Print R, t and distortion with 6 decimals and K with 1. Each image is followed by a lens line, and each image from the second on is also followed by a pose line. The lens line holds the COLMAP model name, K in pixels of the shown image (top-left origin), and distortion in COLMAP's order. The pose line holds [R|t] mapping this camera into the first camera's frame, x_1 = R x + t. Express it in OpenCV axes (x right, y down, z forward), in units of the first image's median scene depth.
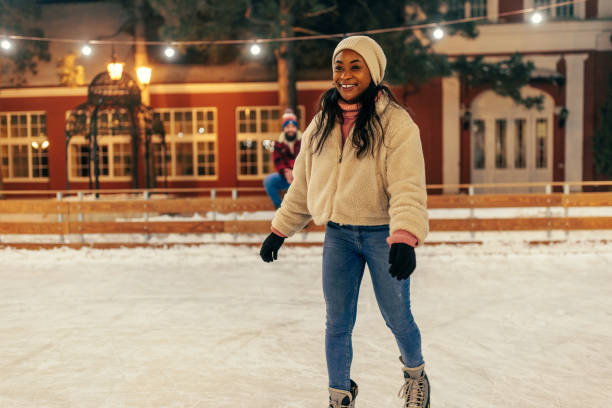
lens RADIAL K [[585.5, 0, 306.0], [0, 585.5, 204.0], [0, 0, 1]] dist [-0.002238, -0.021243]
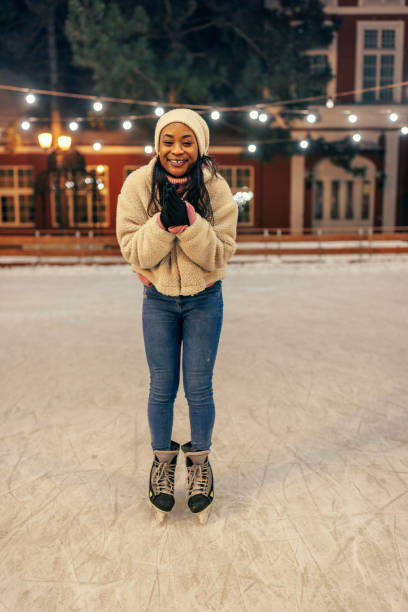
lens RADIAL K [[576.8, 0, 204.0], [0, 576.8, 306.0], [0, 0, 1]] dist [-0.003890, -0.019788]
pose [[0.994699, -0.004888, 0.102718, -0.099811], [-0.004559, 0.995791, 0.091537, 0.016571], [-0.102733, -0.091520, 0.990490, -0.290590]]
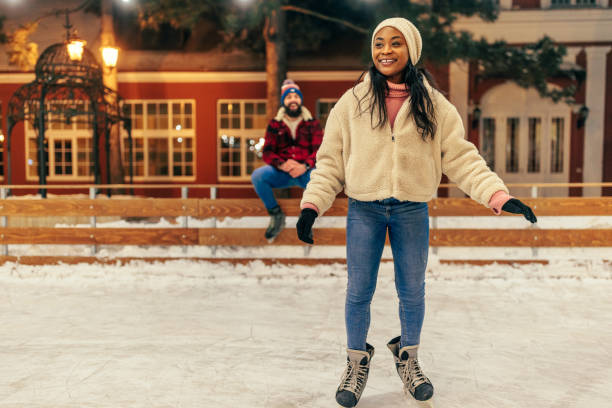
lens RADIAL K [[604.8, 0, 307.4], [0, 604.8, 216.2], [0, 0, 1]] dist [0.002143, -0.013442]
pose [[0.999462, 0.011987, 0.030536, -0.010766], [-0.012287, 0.999878, 0.009633, 0.001659], [-0.030416, -0.010003, 0.999487, 0.095551]]
